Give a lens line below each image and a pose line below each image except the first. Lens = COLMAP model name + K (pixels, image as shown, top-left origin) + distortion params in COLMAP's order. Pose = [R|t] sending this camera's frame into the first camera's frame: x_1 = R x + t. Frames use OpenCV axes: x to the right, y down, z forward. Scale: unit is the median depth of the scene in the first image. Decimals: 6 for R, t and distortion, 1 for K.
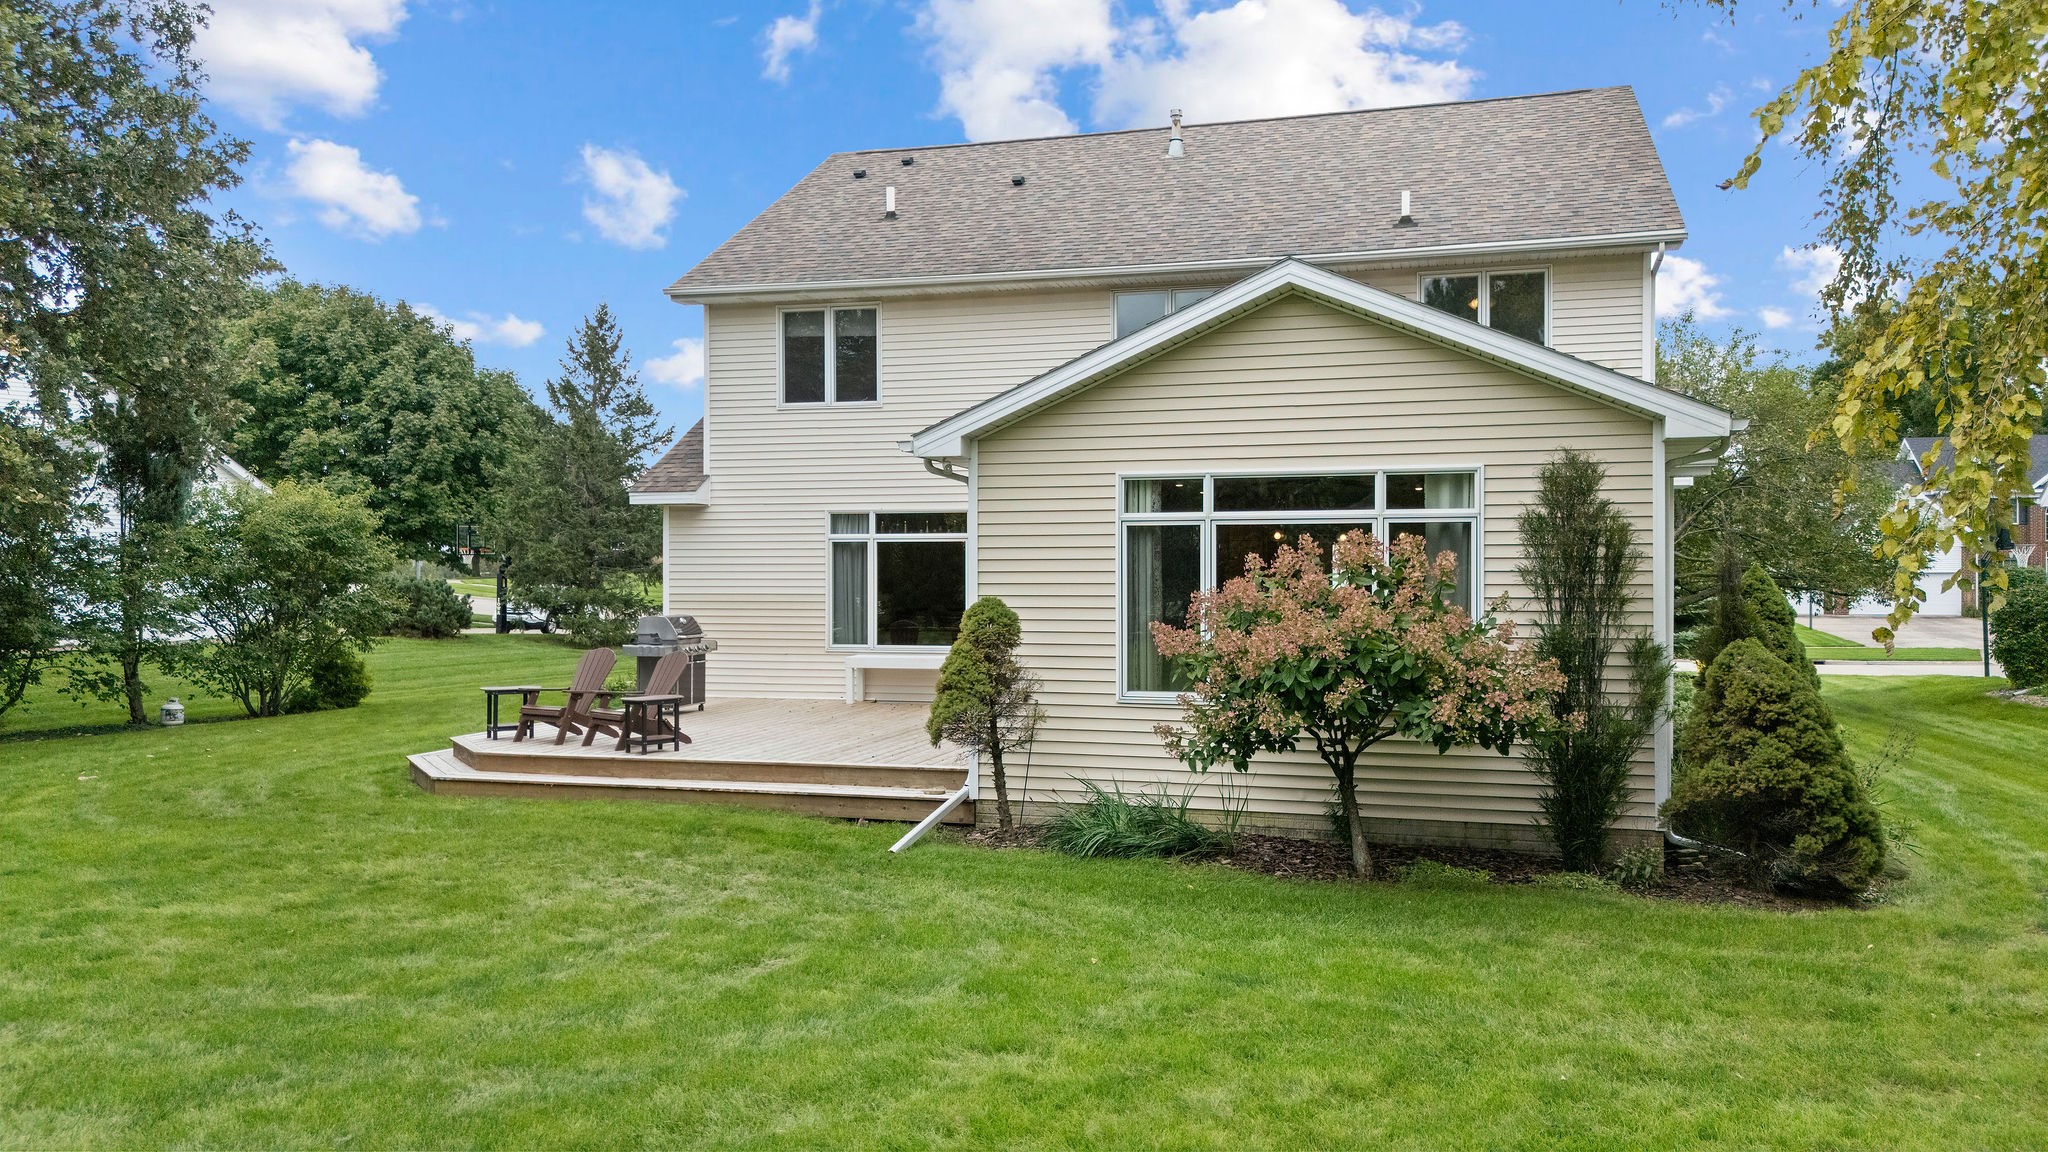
lens RADIAL K [[1528.1, 0, 1037.8], [0, 1528.1, 573.2], [0, 0, 1]] dist [0.046876, -0.006544]
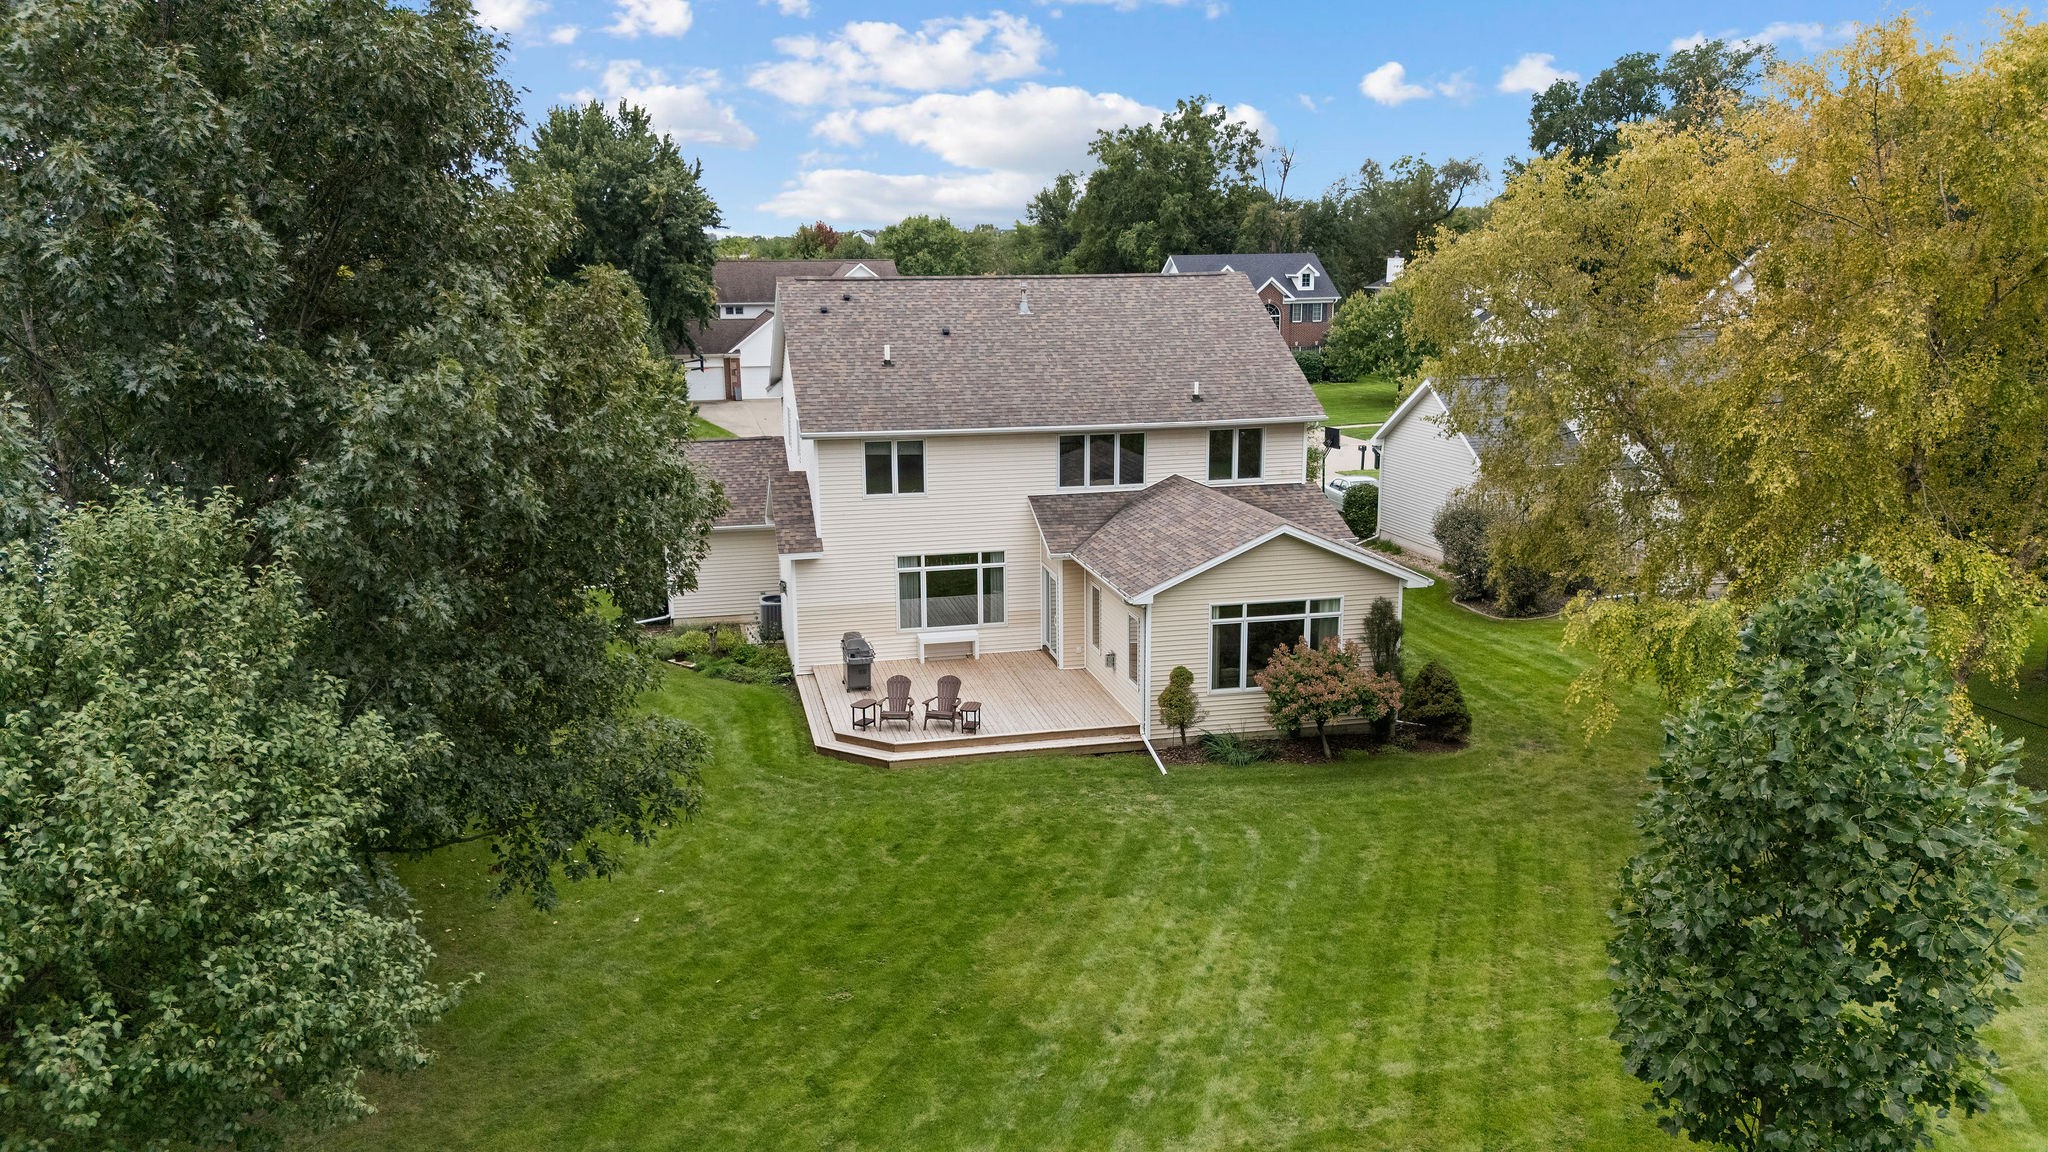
lens RADIAL K [[1528.1, 0, 1037.8], [0, 1528.1, 573.2], [0, 0, 1]] dist [0.046876, -0.006544]
pose [[0.867022, -0.103682, 0.487364, -0.927535], [-0.002228, 0.977295, 0.211873, -0.426501], [-0.498266, -0.184784, 0.847105, -0.617158]]
